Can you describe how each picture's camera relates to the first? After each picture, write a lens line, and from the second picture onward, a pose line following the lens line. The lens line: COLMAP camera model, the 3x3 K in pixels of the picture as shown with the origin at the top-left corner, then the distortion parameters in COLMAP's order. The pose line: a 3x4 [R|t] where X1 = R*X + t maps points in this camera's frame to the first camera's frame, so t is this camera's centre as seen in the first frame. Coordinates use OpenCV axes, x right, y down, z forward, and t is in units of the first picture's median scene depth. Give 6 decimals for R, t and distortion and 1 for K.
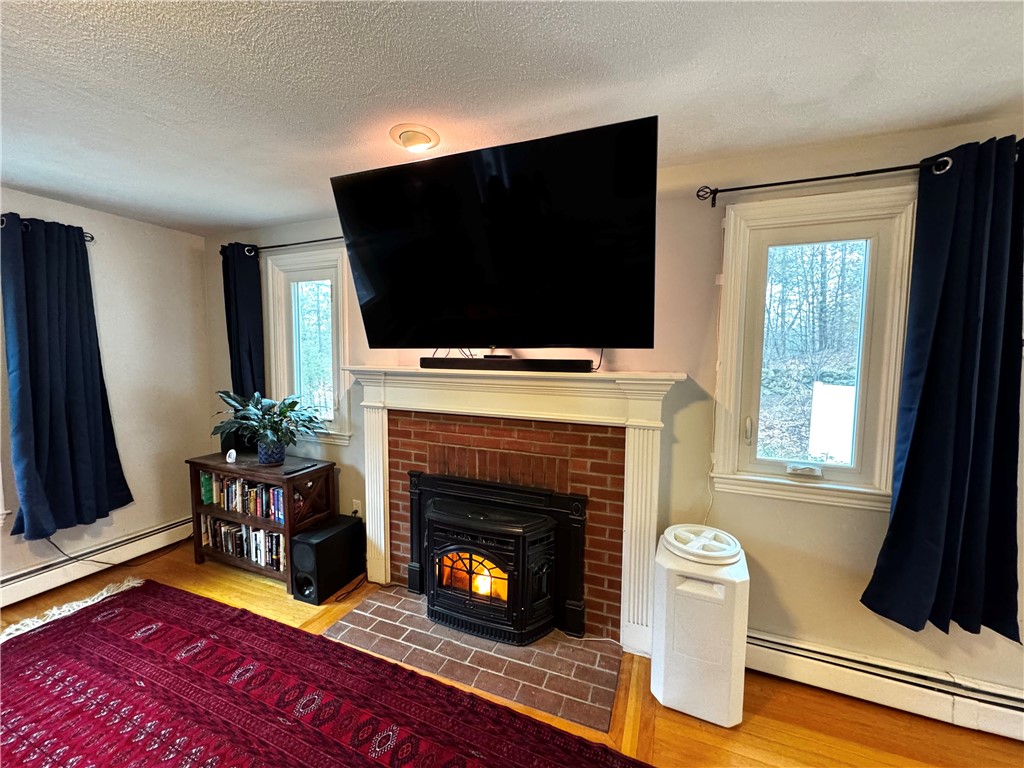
lens RADIAL K [[407.1, 0, 513.3], [0, 407.1, 387.2], [0, 0, 1]] dist [-0.002119, -0.000400]
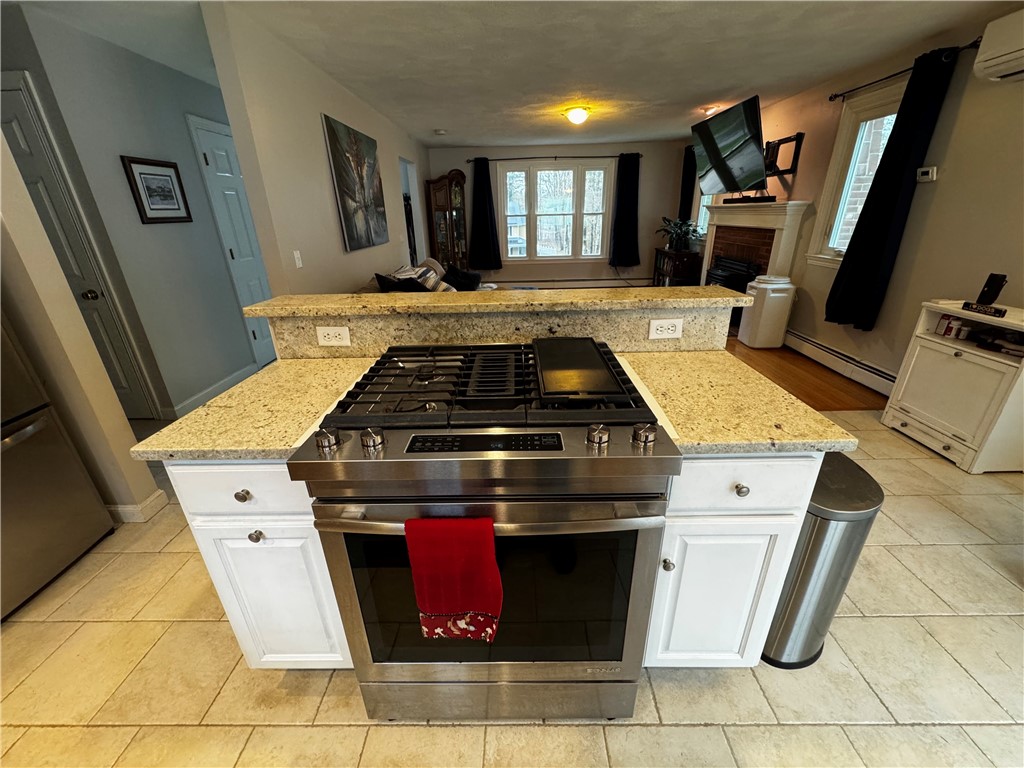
lens RADIAL K [[407.1, 0, 512.0], [0, 407.1, 384.9], [0, 0, 1]] dist [-0.002119, -0.000400]
pose [[0.364262, 0.345192, -0.864960, 1.632386], [-0.046253, 0.934329, 0.353398, 0.146567], [0.930147, -0.088723, 0.356307, -0.971744]]
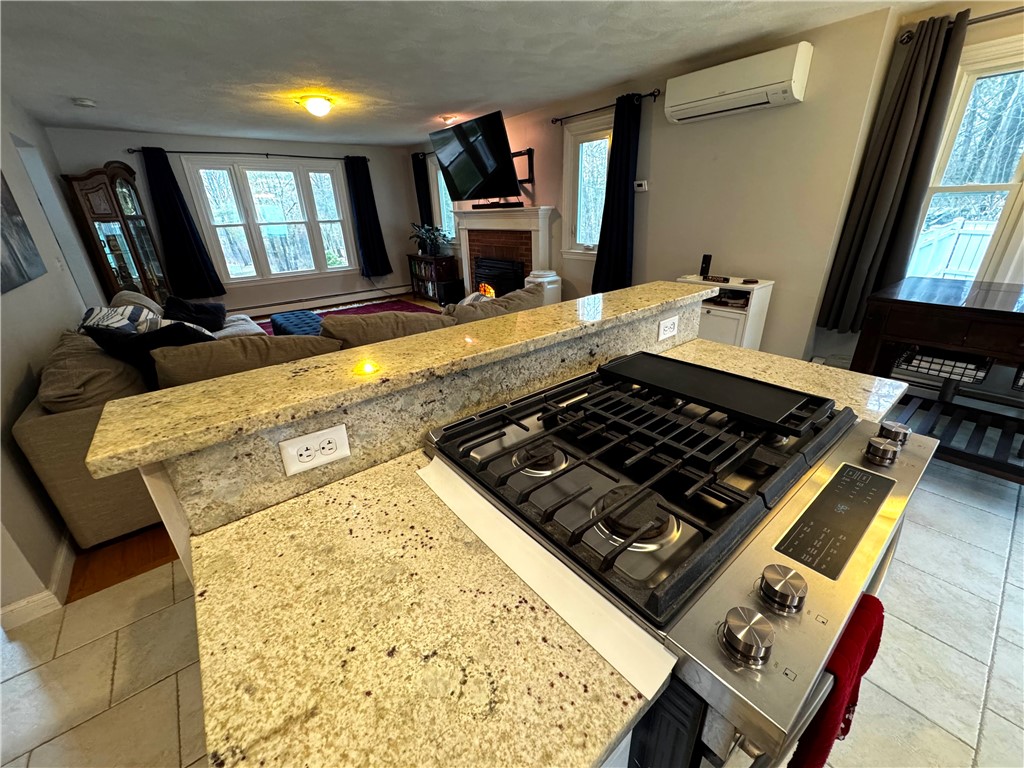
lens RADIAL K [[407.1, 0, 511.5], [0, 407.1, 385.8], [0, 0, 1]] dist [-0.002119, -0.000400]
pose [[0.871828, 0.156548, -0.464122, 1.256119], [0.004129, 0.945167, 0.326561, 0.154465], [0.489795, -0.286621, 0.823377, -1.173000]]
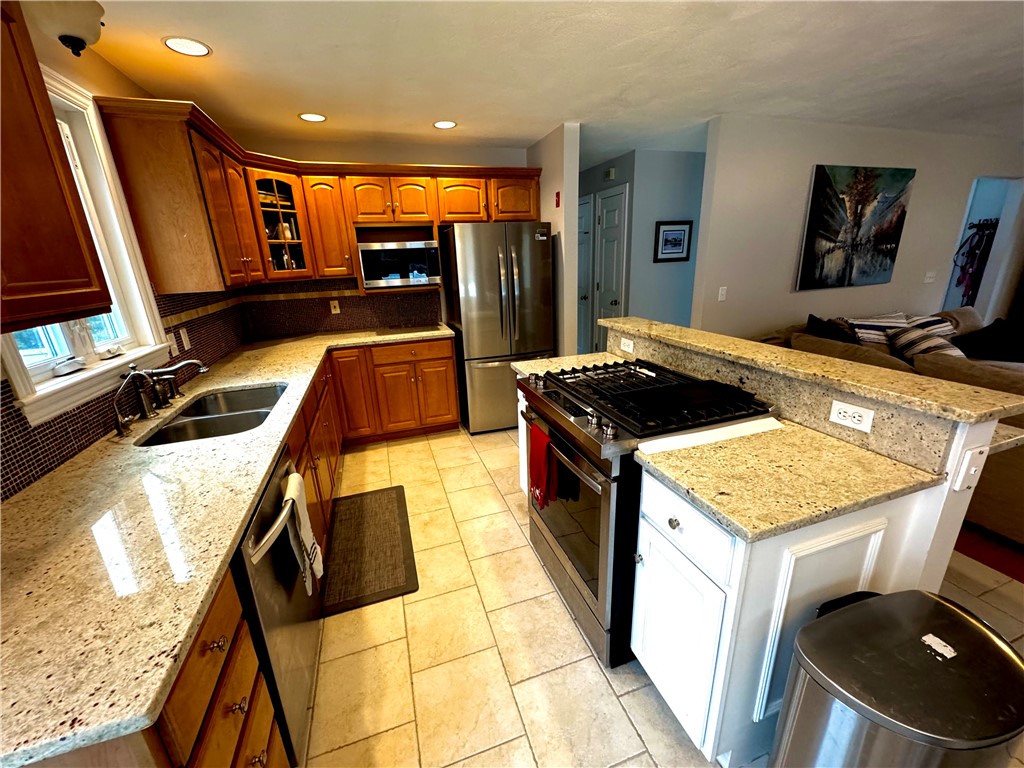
lens RADIAL K [[407.1, 0, 511.3], [0, 407.1, 386.1], [0, 0, 1]] dist [-0.002119, -0.000400]
pose [[-0.760581, 0.214232, -0.612879, 1.803723], [-0.020623, 0.935542, 0.352612, 0.062012], [0.648915, 0.280829, -0.707138, -0.462822]]
